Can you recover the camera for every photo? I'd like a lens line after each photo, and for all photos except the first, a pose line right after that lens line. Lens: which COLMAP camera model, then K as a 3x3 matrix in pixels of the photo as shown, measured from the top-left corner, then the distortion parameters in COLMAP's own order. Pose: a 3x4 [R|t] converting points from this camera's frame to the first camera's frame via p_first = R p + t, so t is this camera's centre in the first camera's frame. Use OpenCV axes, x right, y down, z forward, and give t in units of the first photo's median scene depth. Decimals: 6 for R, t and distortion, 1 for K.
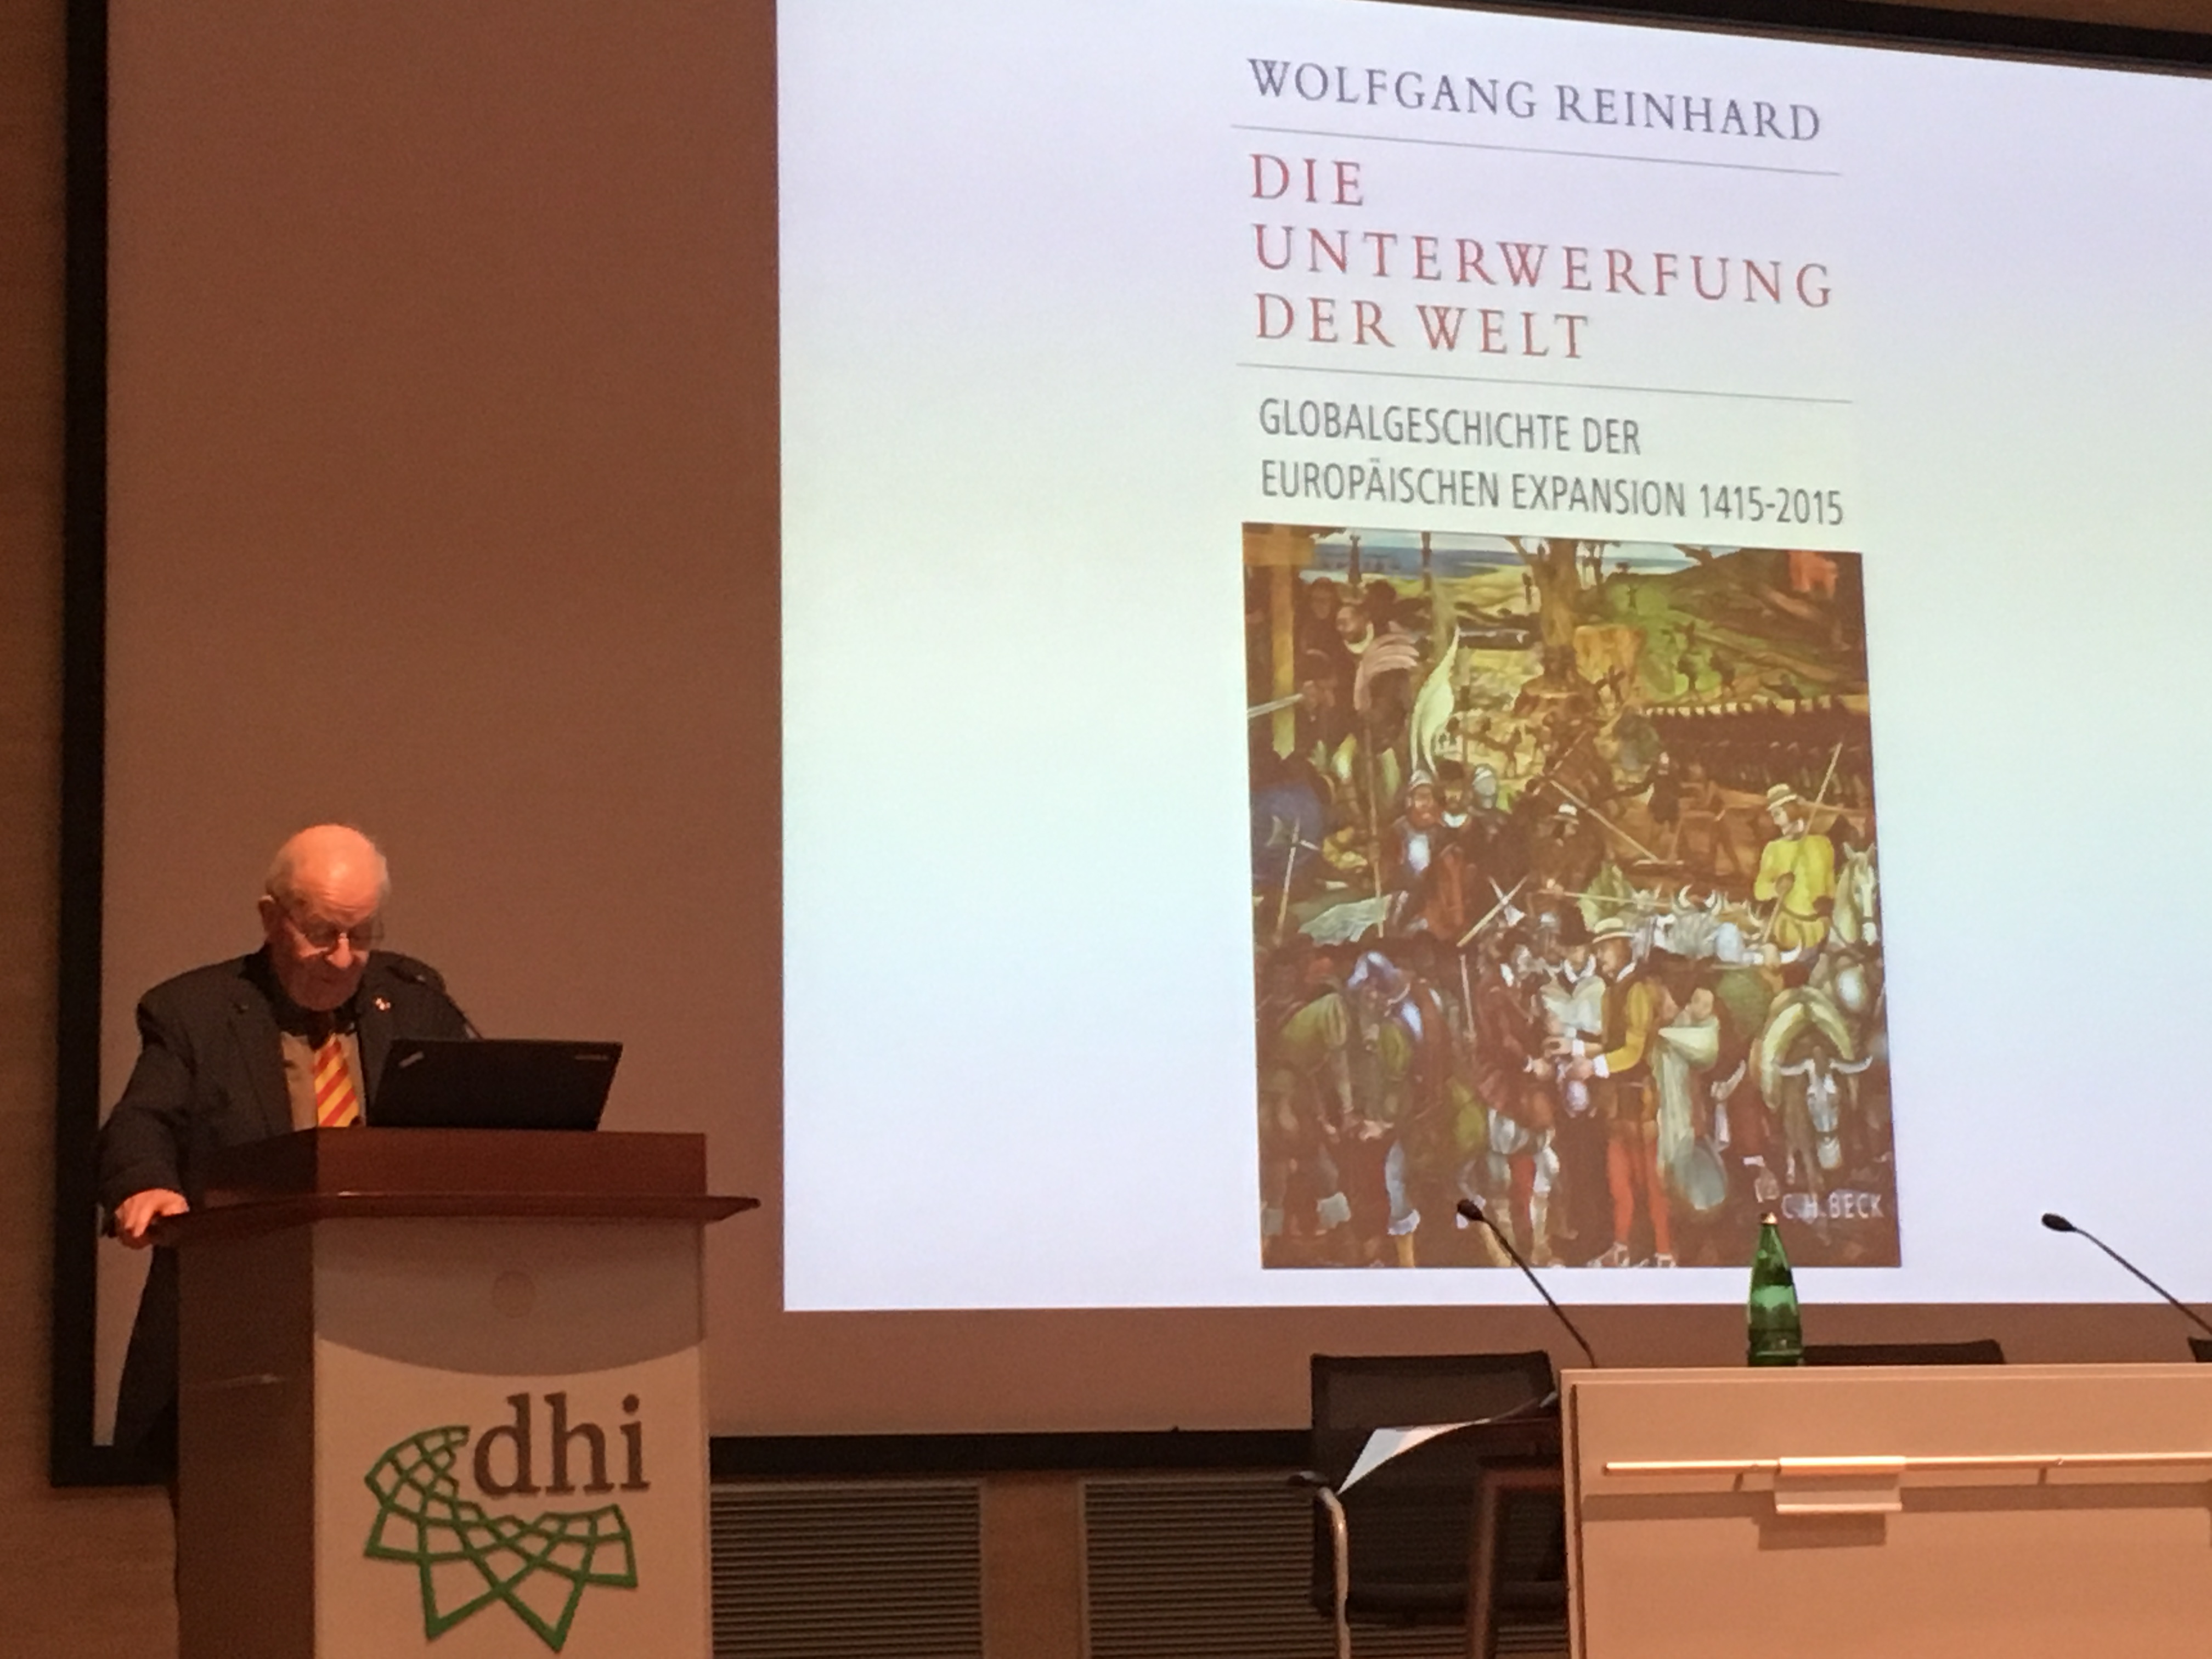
lens RADIAL K [[4375.5, 0, 1106.0], [0, 4375.5, 829.5], [0, 0, 1]] dist [0.000054, 0.116913]
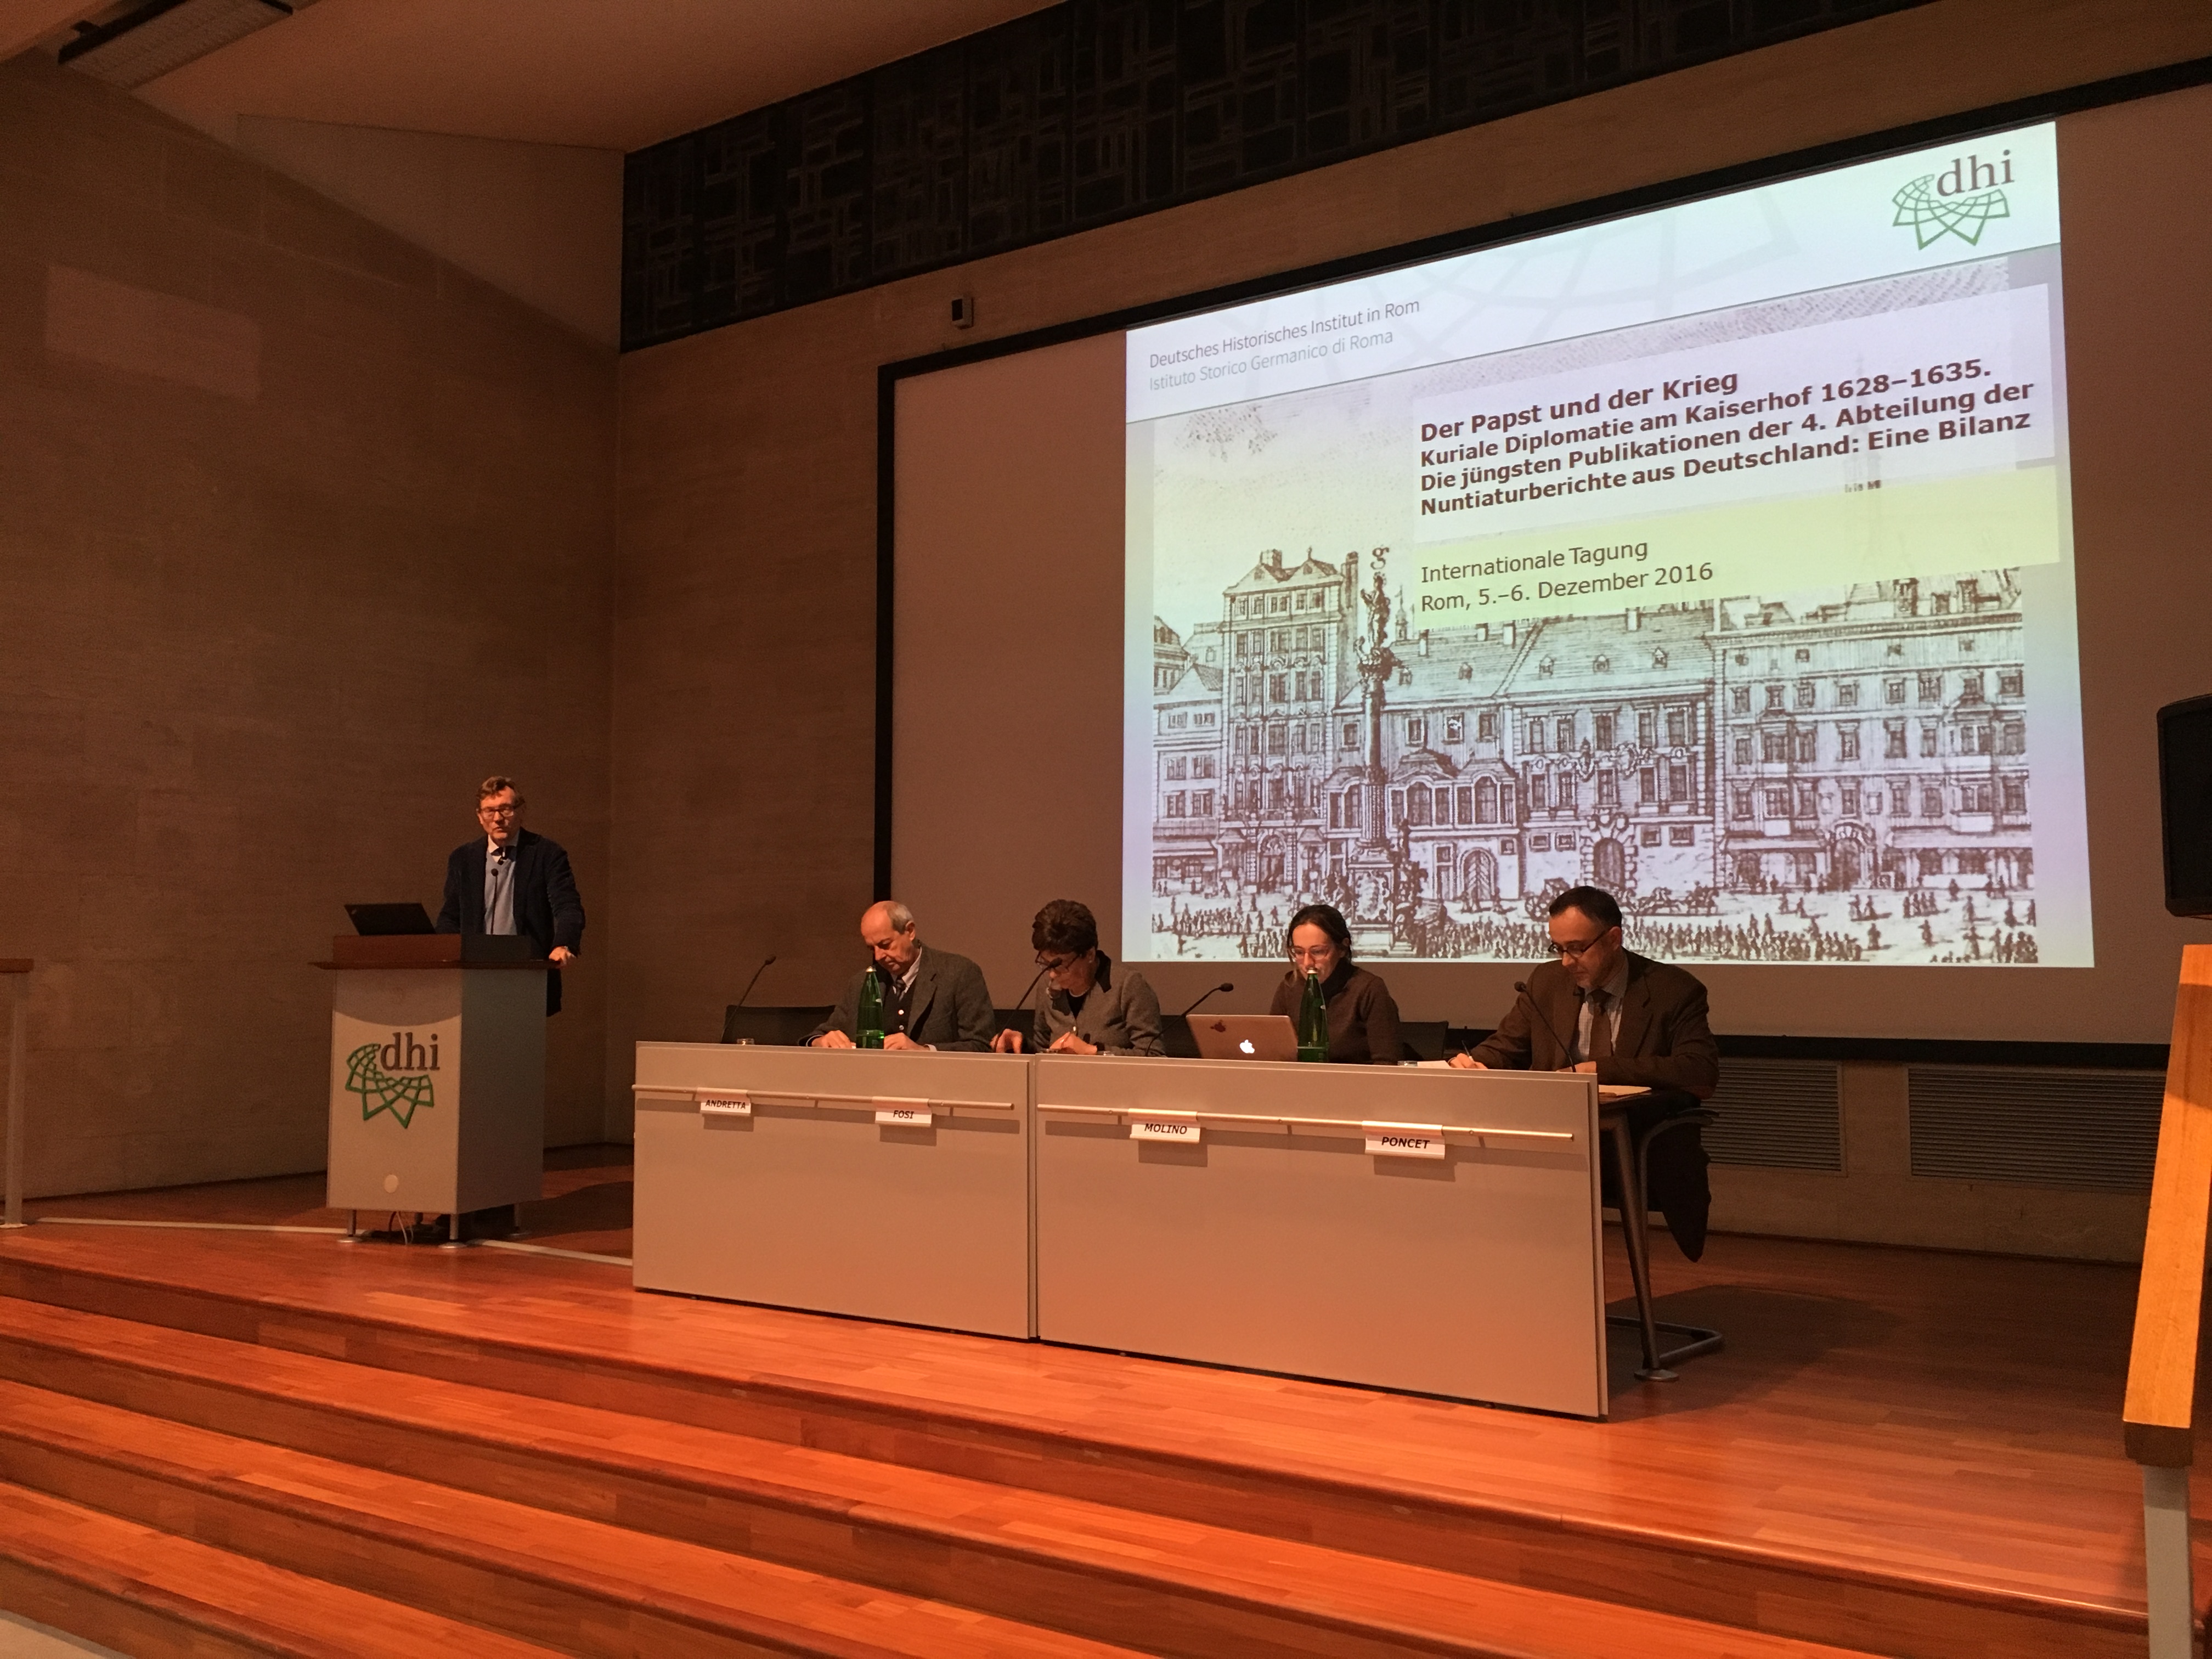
lens RADIAL K [[1883.9, 0, 1101.5], [0, 1883.9, 818.7], [0, 0, 1]] dist [0.085034, -0.127952]
pose [[0.592761, -0.036002, -0.804573, 1.079228], [0.108296, 0.993491, 0.035330, 0.003108], [0.798064, -0.108075, 0.592801, 0.665878]]
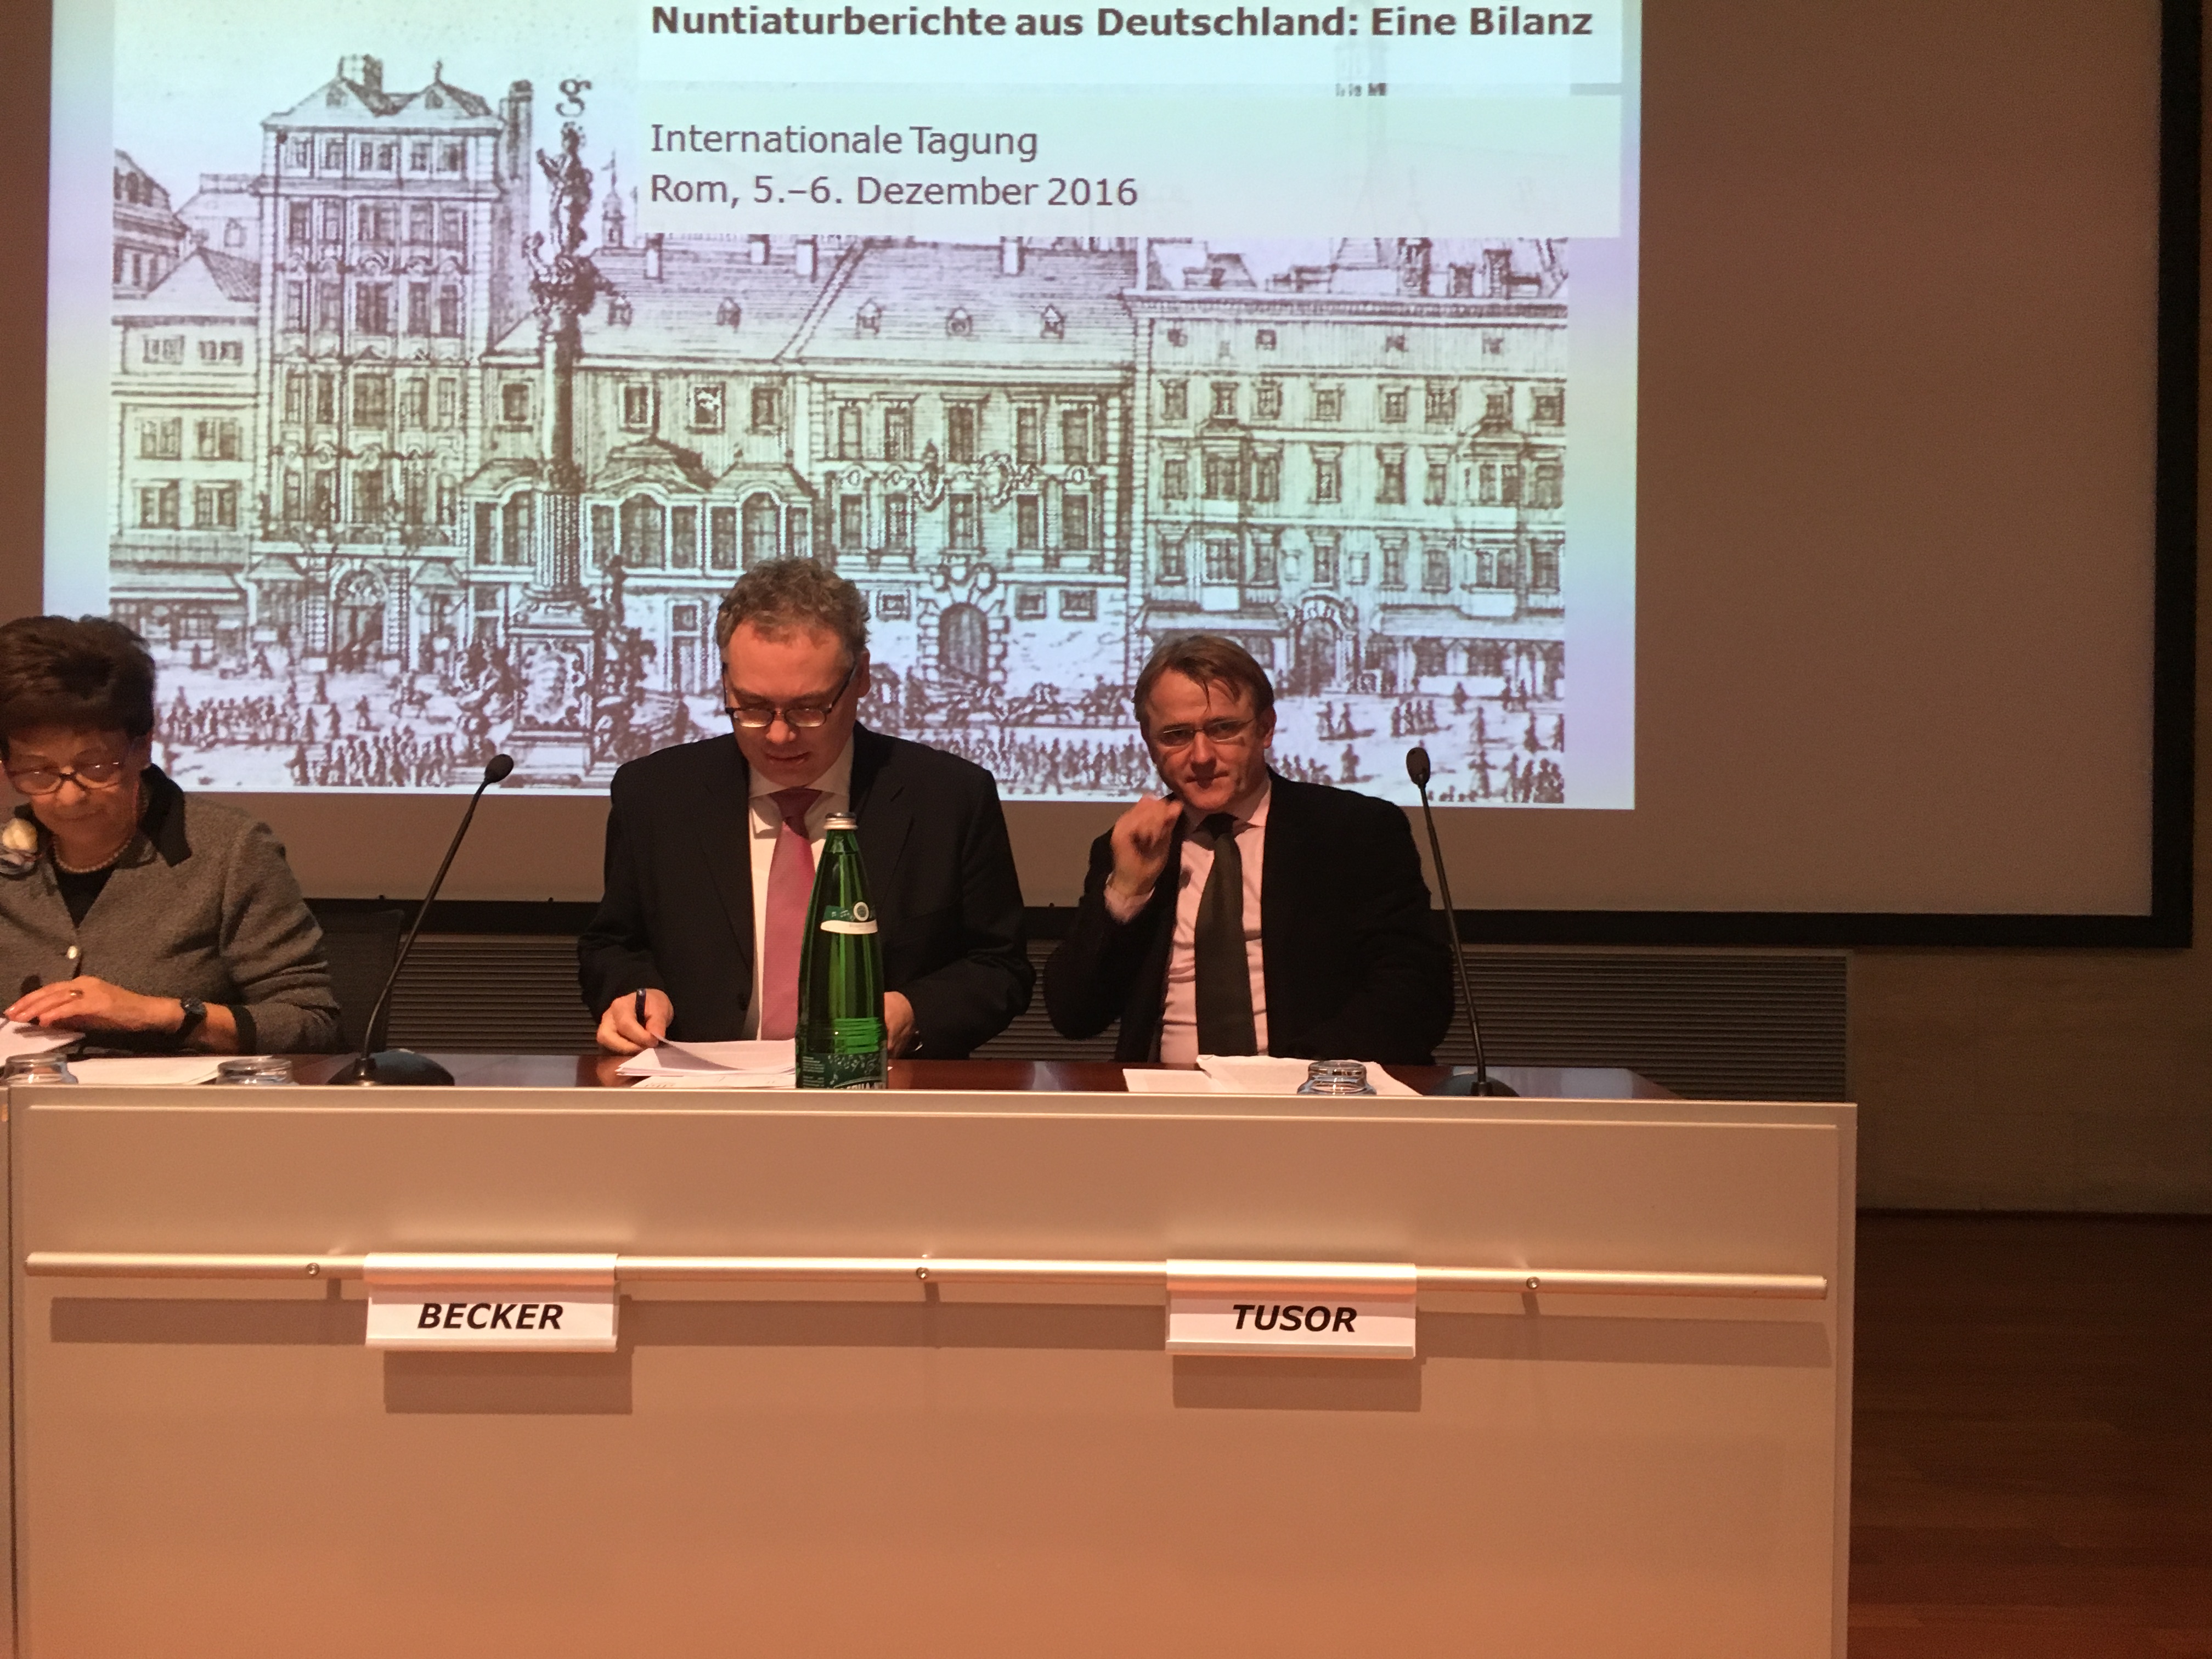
lens RADIAL K [[1883.9, 0, 1101.5], [0, 1883.9, 818.7], [0, 0, 1]] dist [0.085034, -0.127952]
pose [[0.934573, 0.036657, -0.353879, 0.599398], [0.022726, 0.986495, 0.162207, 0.059470], [0.355045, -0.159637, 0.921118, 0.956483]]
